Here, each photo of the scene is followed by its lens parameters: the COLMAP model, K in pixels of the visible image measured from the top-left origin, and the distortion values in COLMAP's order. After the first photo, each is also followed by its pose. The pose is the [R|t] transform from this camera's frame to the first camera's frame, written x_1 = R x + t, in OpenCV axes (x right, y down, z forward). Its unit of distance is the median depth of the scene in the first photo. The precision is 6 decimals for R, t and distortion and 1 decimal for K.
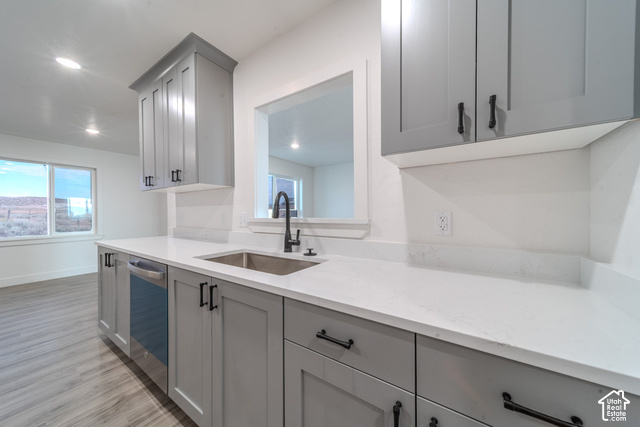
lens RADIAL K [[224.4, 0, 317.6], [0, 224.4, 213.7], [0, 0, 1]] dist [0.007393, -0.000109]
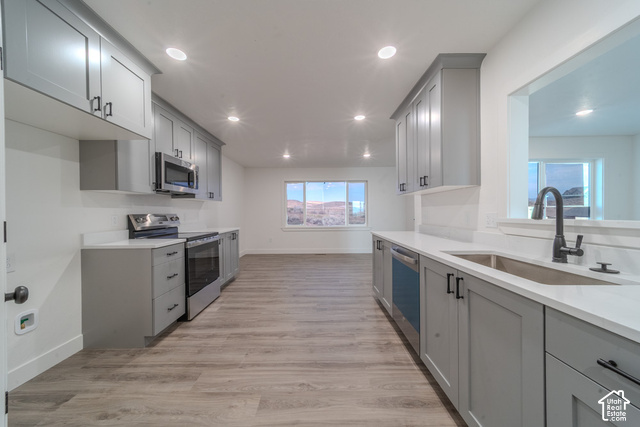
lens RADIAL K [[224.4, 0, 317.6], [0, 224.4, 213.7], [0, 0, 1]] dist [0.007393, -0.000109]
pose [[0.559738, 0.006202, -0.828646, 0.043098], [0.001044, 0.999966, 0.008190, -0.007033], [0.828669, -0.005449, 0.559713, -0.131051]]
